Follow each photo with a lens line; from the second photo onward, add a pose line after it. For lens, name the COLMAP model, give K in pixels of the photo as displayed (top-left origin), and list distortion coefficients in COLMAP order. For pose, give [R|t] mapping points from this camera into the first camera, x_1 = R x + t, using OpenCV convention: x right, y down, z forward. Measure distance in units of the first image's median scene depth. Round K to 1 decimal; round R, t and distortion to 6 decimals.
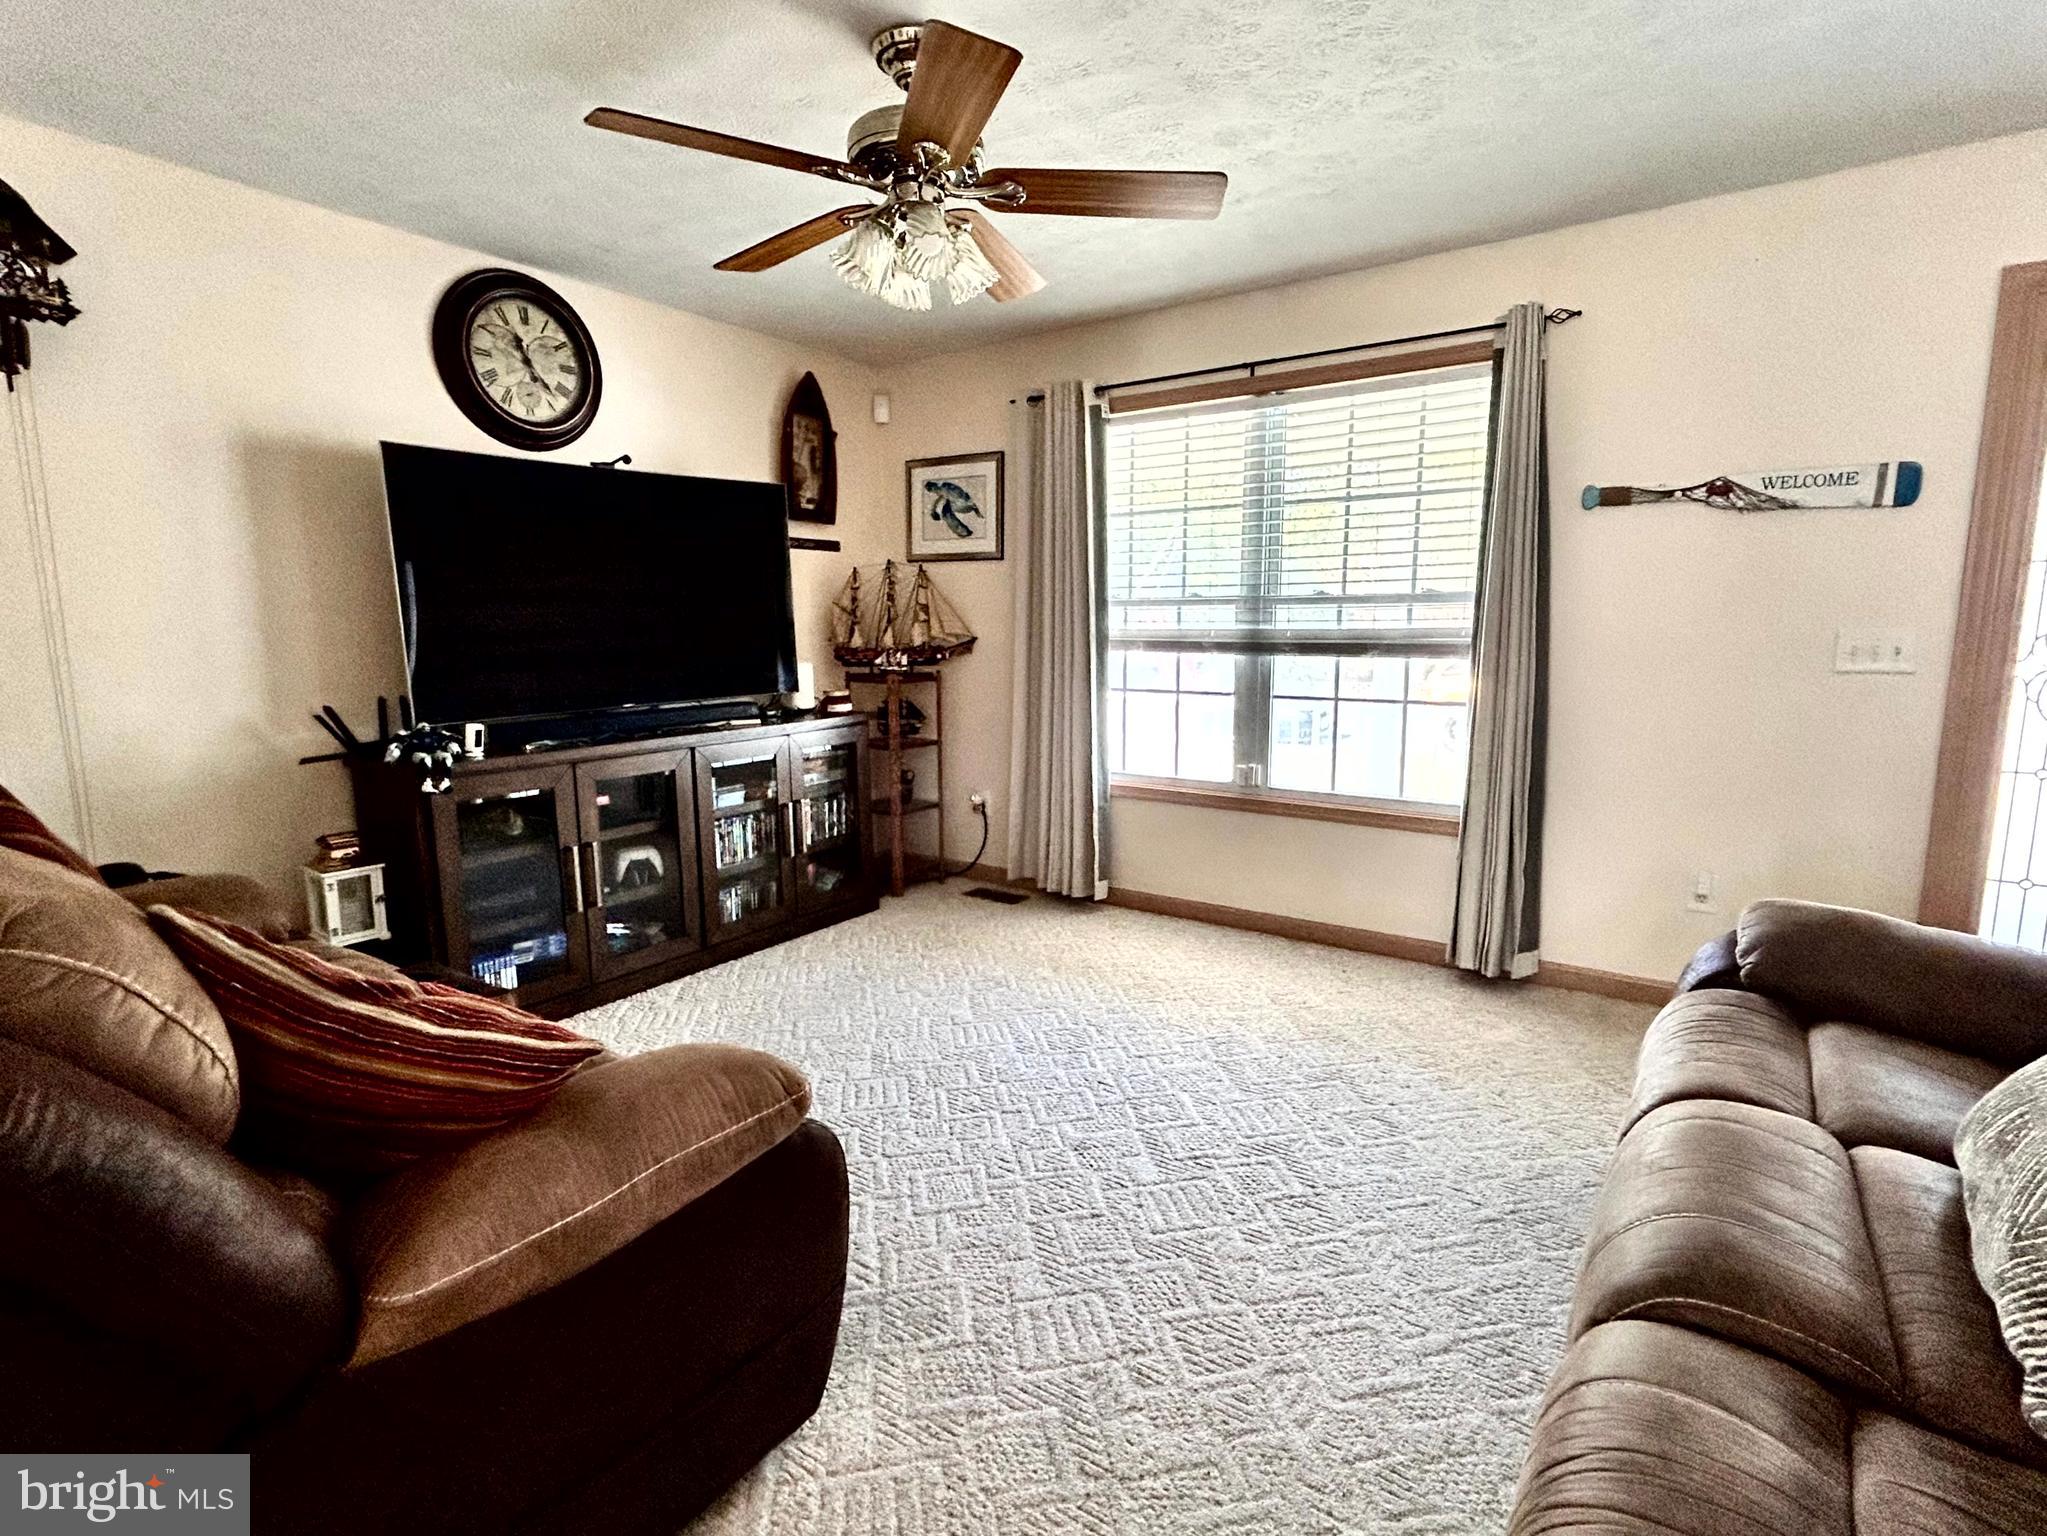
lens RADIAL K [[985.4, 0, 1021.1], [0, 985.4, 770.3], [0, 0, 1]] dist [0.002143, -0.001229]
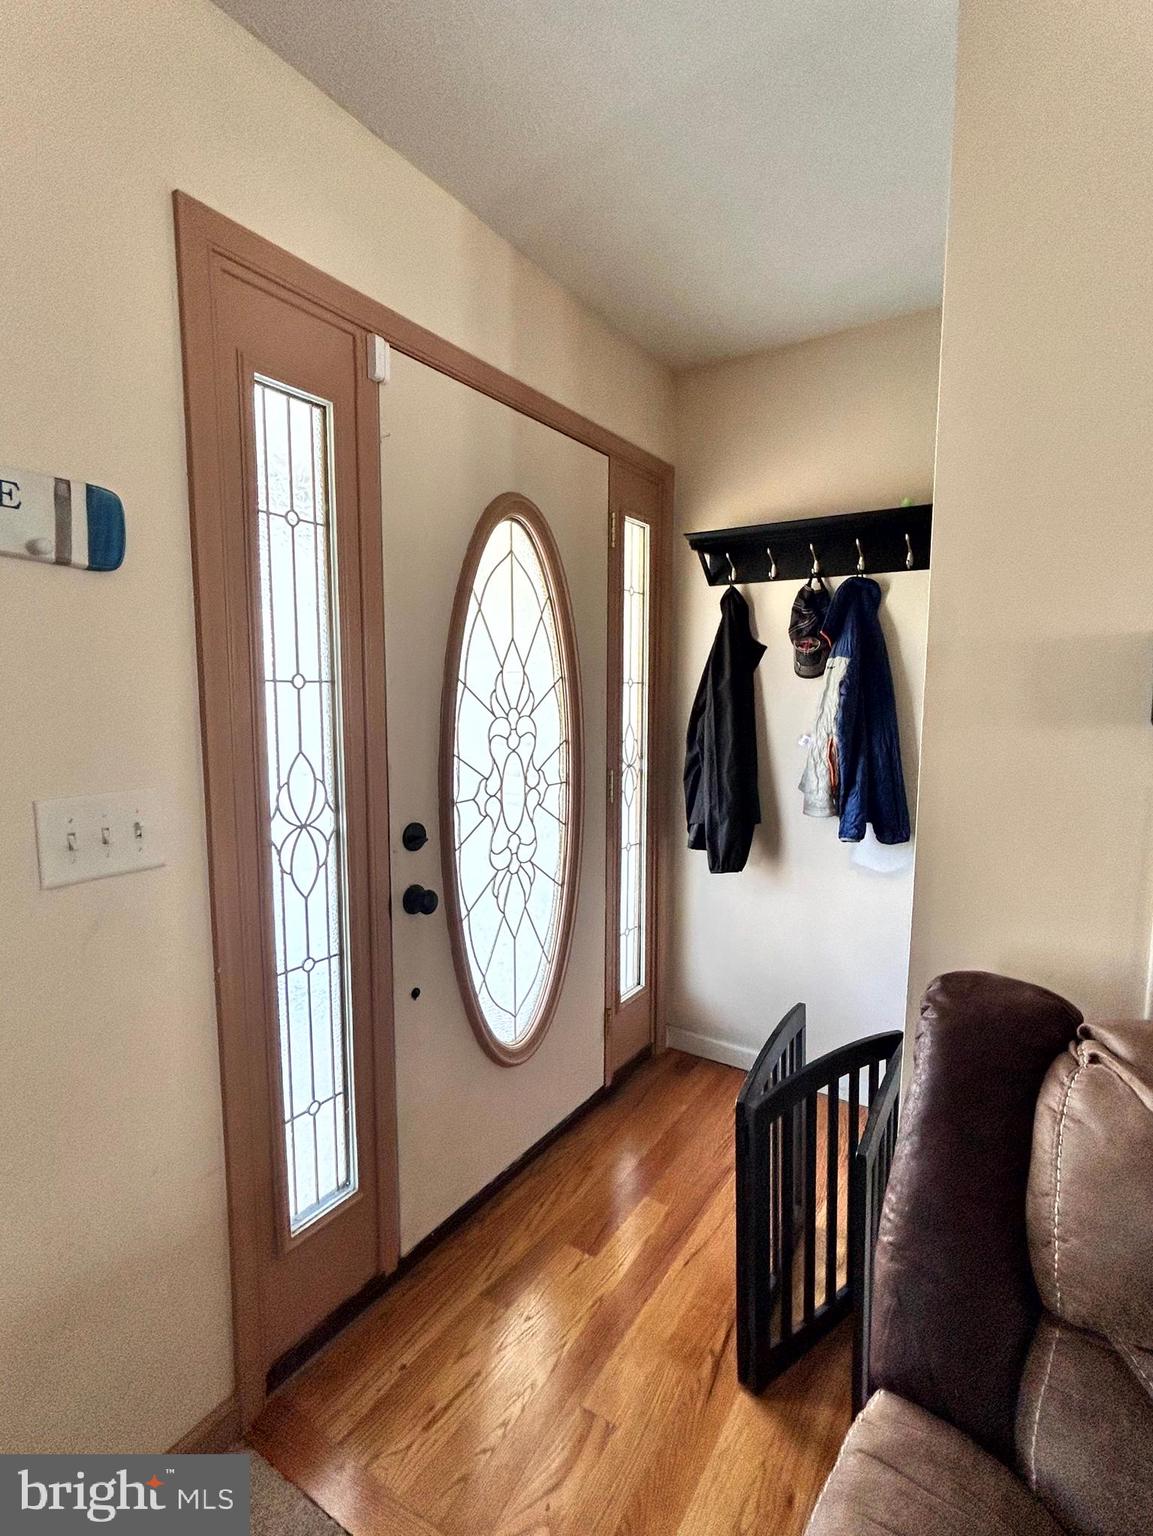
lens RADIAL K [[739.4, 0, 576.1], [0, 739.4, 765.7], [0, 0, 1]] dist [0.002143, -0.001229]
pose [[-0.030461, -0.074859, 0.996729, 0.470583], [0.156280, 0.984571, 0.078722, -0.152386], [-0.987243, 0.158166, -0.018292, 0.761346]]
